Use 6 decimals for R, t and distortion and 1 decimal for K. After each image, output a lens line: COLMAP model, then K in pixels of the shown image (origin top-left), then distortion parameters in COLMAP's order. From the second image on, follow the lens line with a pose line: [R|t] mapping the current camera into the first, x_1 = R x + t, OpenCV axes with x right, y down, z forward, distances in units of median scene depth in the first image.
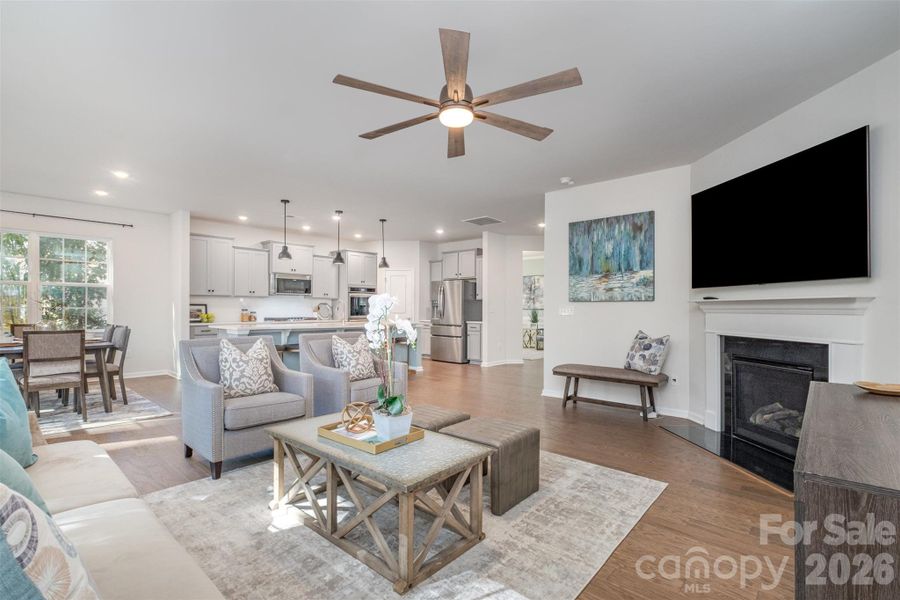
lens RADIAL K [[425.8, 0, 445.7], [0, 425.8, 306.7], [0, 0, 1]] dist [-0.004551, -0.000567]
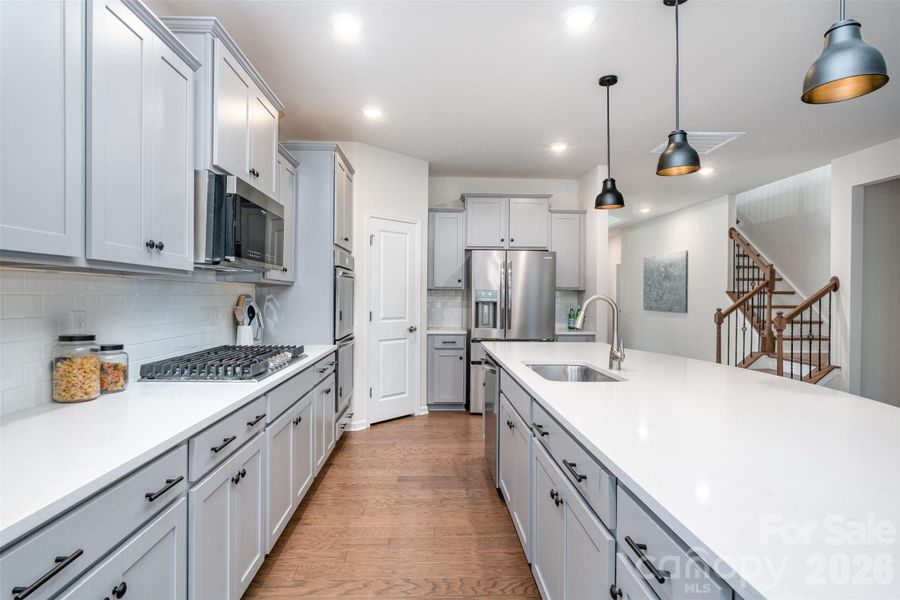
lens RADIAL K [[481.6, 0, 447.9], [0, 481.6, 293.9], [0, 0, 1]] dist [-0.004759, -0.000167]
pose [[0.718835, 0.002204, 0.695177, -0.768360], [-0.004707, 0.999987, 0.001696, -0.020236], [-0.695164, -0.004491, 0.718837, 1.120521]]
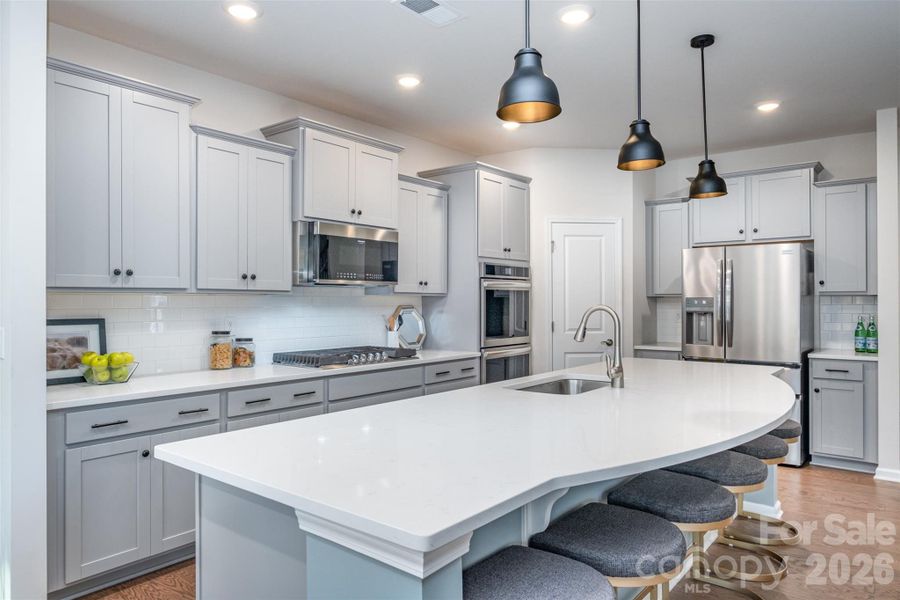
lens RADIAL K [[599.5, 0, 447.9], [0, 599.5, 298.2], [0, 0, 1]] dist [-0.003470, -0.002795]
pose [[0.998001, -0.006446, 0.062871, -0.503237], [0.006752, 0.999966, -0.004645, -0.023472], [-0.062838, 0.005061, 0.998011, 0.818885]]
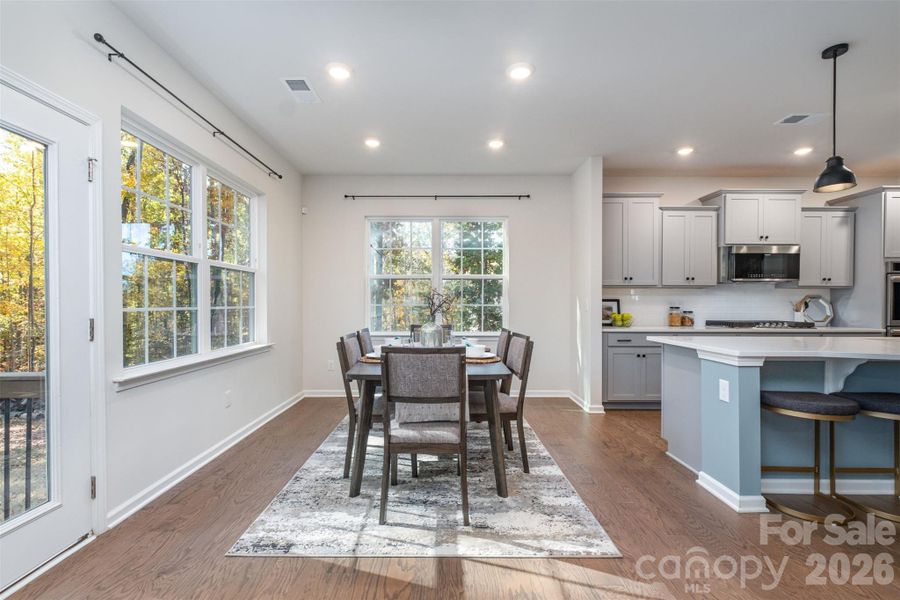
lens RADIAL K [[405.5, 0, 442.8], [0, 405.5, 305.3], [0, 0, 1]] dist [0.005135, 0.000362]
pose [[0.677652, 0.000824, -0.735382, -0.398207], [0.001427, 0.999996, 0.002436, 0.002801], [0.735381, -0.002700, 0.677649, 0.508256]]
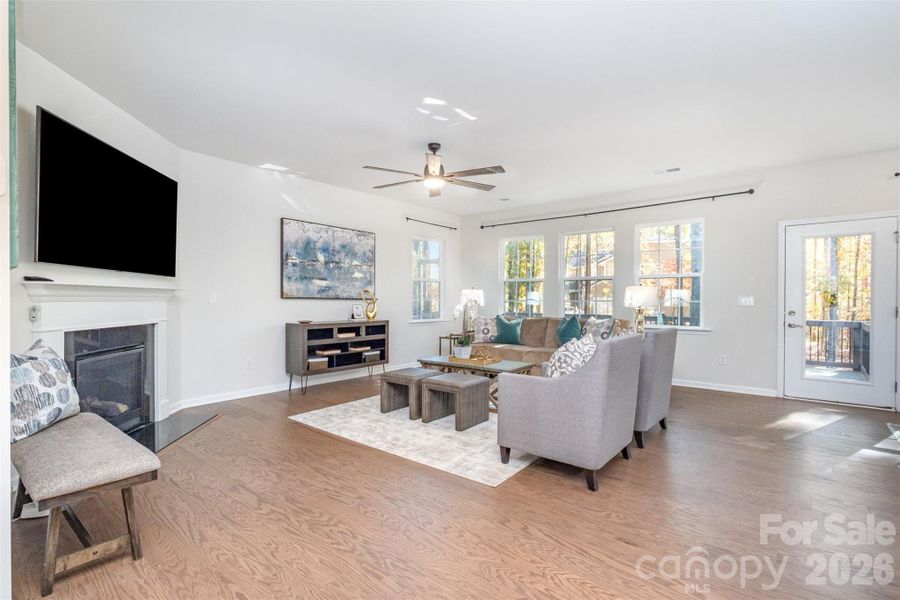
lens RADIAL K [[427.2, 0, 441.4], [0, 427.2, 304.0], [0, 0, 1]] dist [0.003723, 0.000551]
pose [[-0.999120, -0.001924, -0.041891, 0.032490], [-0.002254, 0.999967, 0.007842, 0.009348], [0.041875, 0.007929, -0.999091, 1.341566]]
